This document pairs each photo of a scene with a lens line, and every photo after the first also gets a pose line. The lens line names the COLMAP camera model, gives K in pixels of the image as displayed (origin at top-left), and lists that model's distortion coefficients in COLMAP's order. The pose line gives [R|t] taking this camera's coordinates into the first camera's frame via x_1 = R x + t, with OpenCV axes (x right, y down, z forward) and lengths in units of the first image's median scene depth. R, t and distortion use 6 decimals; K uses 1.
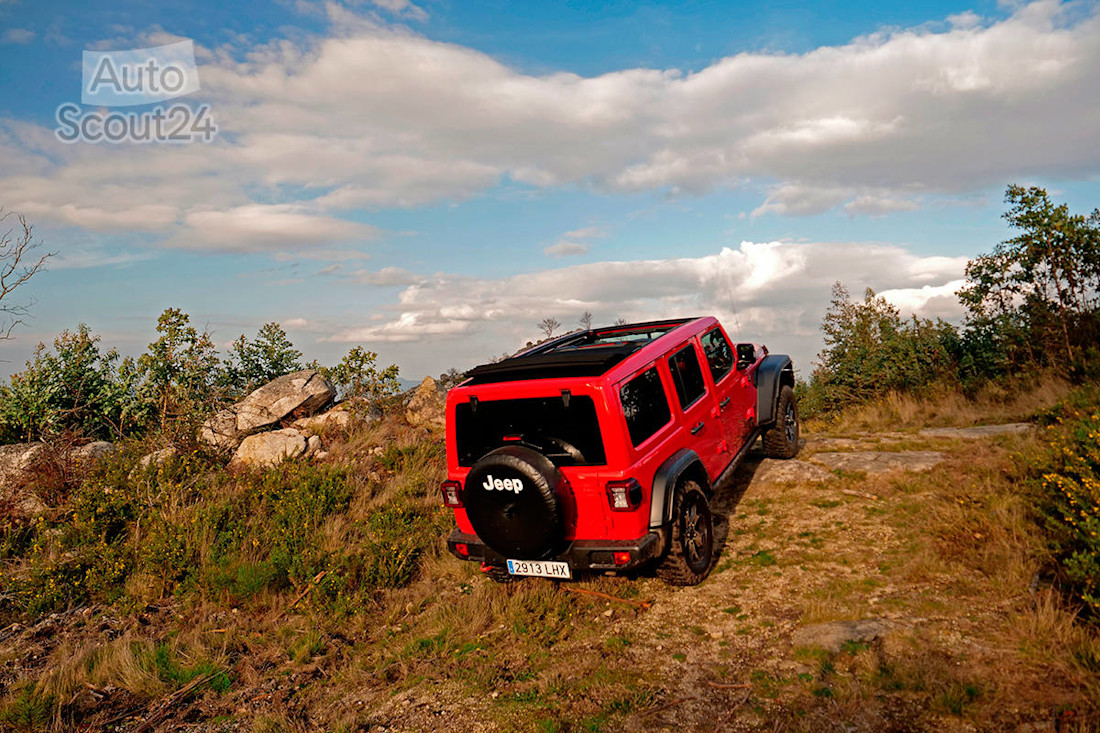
lens RADIAL K [[892.7, 0, 550.0], [0, 892.7, 366.5], [0, 0, 1]] dist [-0.002458, -0.000757]
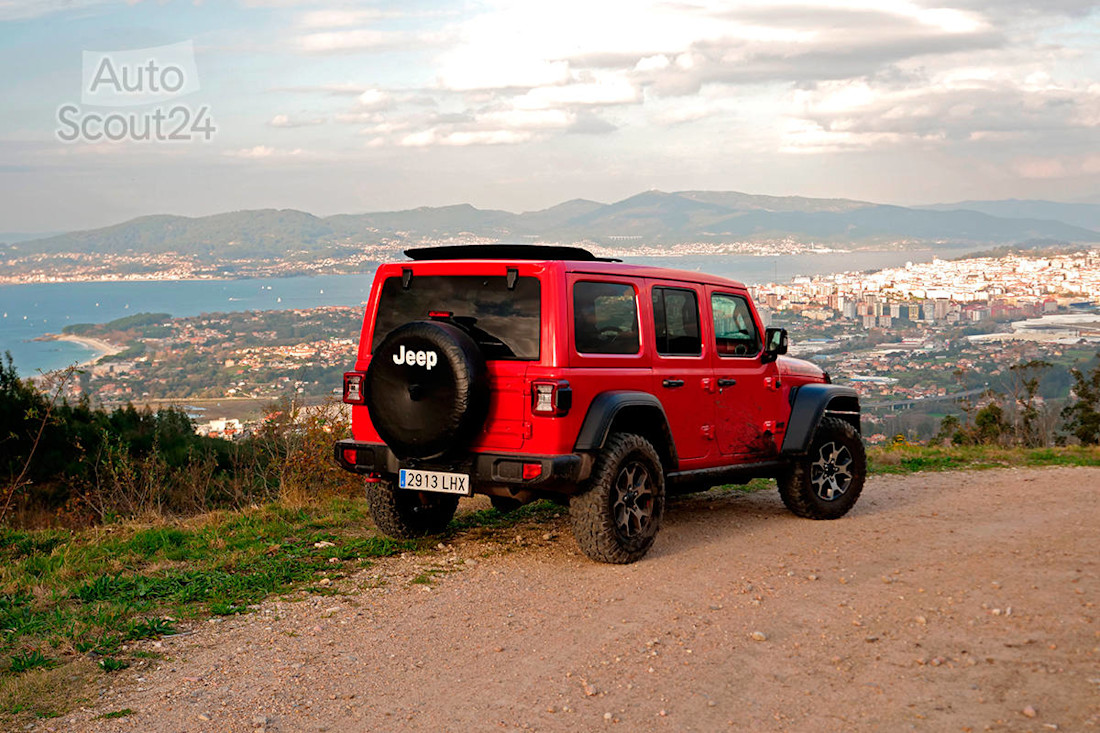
lens RADIAL K [[1907.6, 0, 550.0], [0, 1907.6, 366.5], [0, 0, 1]] dist [0.043014, 0.096936]
pose [[0.973015, 0.216683, -0.079306, 0.209932], [-0.227024, 0.960457, -0.161193, 0.389900], [0.041242, 0.174847, 0.983731, -0.749500]]
